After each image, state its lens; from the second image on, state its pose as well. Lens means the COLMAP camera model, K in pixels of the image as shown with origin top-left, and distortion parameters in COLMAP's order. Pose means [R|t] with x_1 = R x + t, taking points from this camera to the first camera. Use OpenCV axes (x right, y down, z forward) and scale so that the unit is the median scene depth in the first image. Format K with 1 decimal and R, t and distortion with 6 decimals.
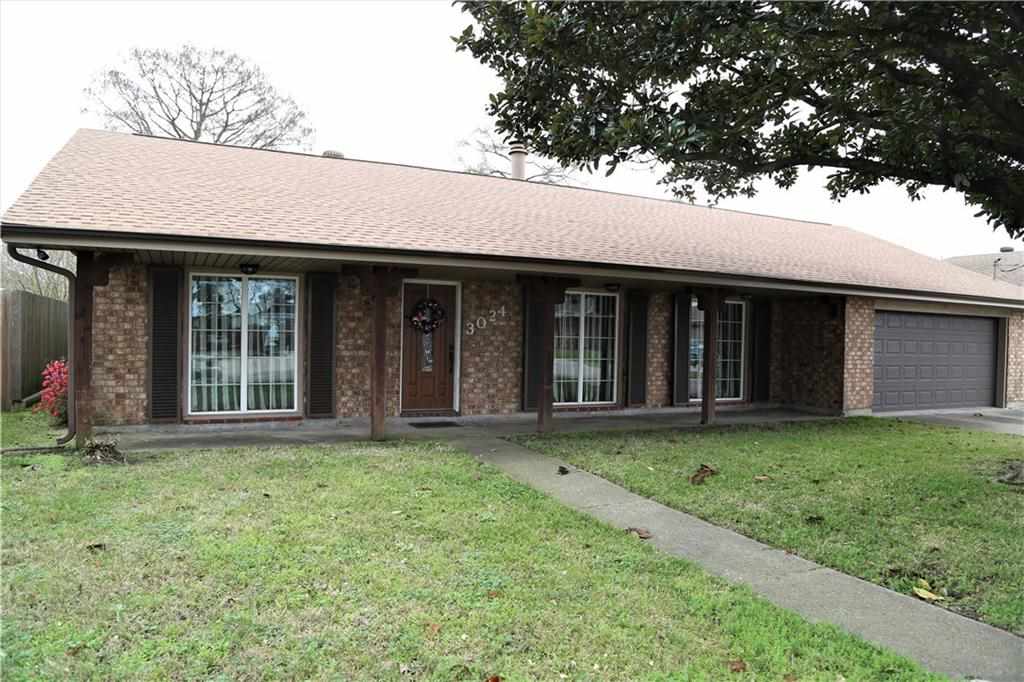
lens RADIAL K [[712.3, 0, 515.4], [0, 712.3, 351.8], [0, 0, 1]] dist [-0.069419, 0.002521]
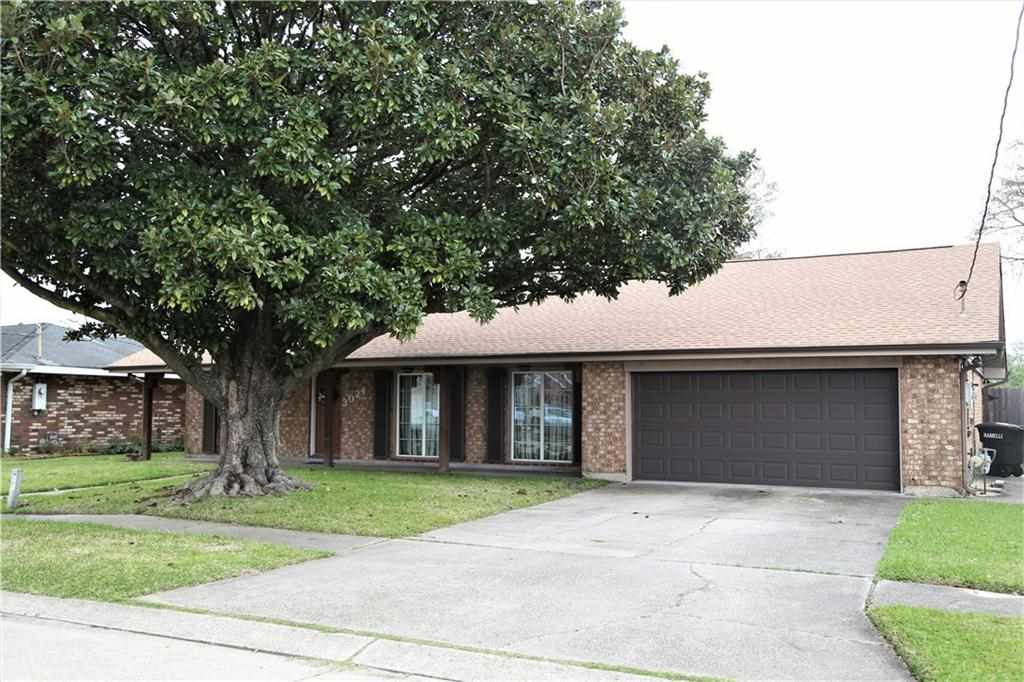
lens RADIAL K [[942.0, 0, 510.1], [0, 942.0, 339.1], [0, 0, 1]] dist [0.007942, 0.000000]
pose [[0.572341, -0.078739, -0.816227, 1.739985], [-0.009015, 0.994715, -0.102278, 0.034839], [0.819966, 0.065896, 0.568606, 0.121800]]
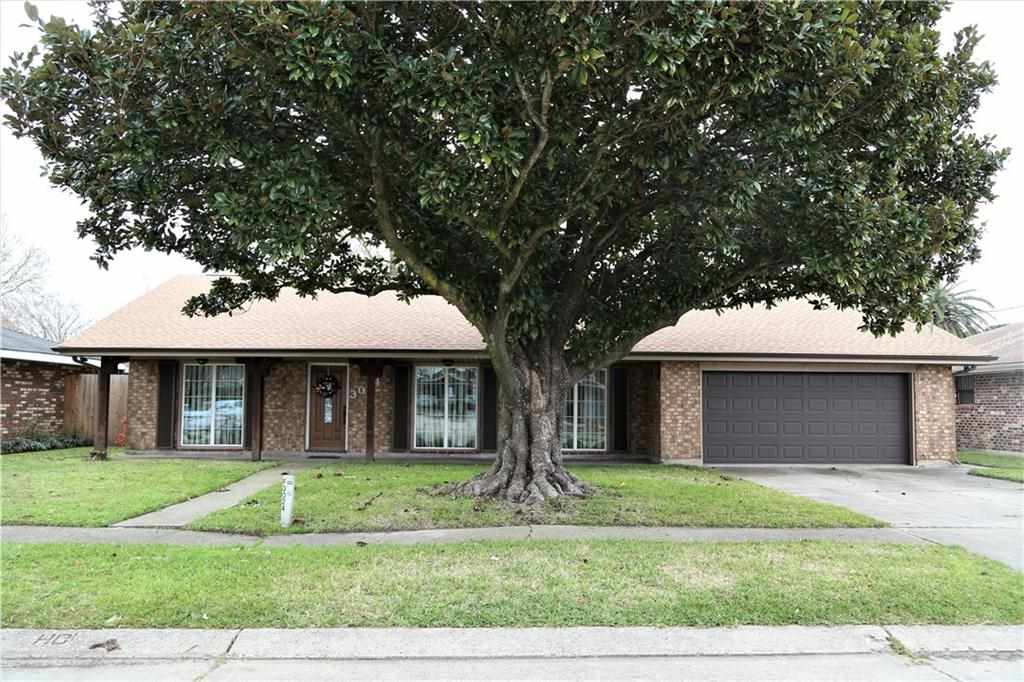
lens RADIAL K [[791.7, 0, 509.9], [0, 791.7, 349.0], [0, 0, 1]] dist [-0.056250, 0.001470]
pose [[0.901202, -0.041996, -0.431360, 0.909088], [0.000364, 0.995367, -0.096146, 0.031234], [0.433399, 0.086490, 0.897042, -0.332211]]
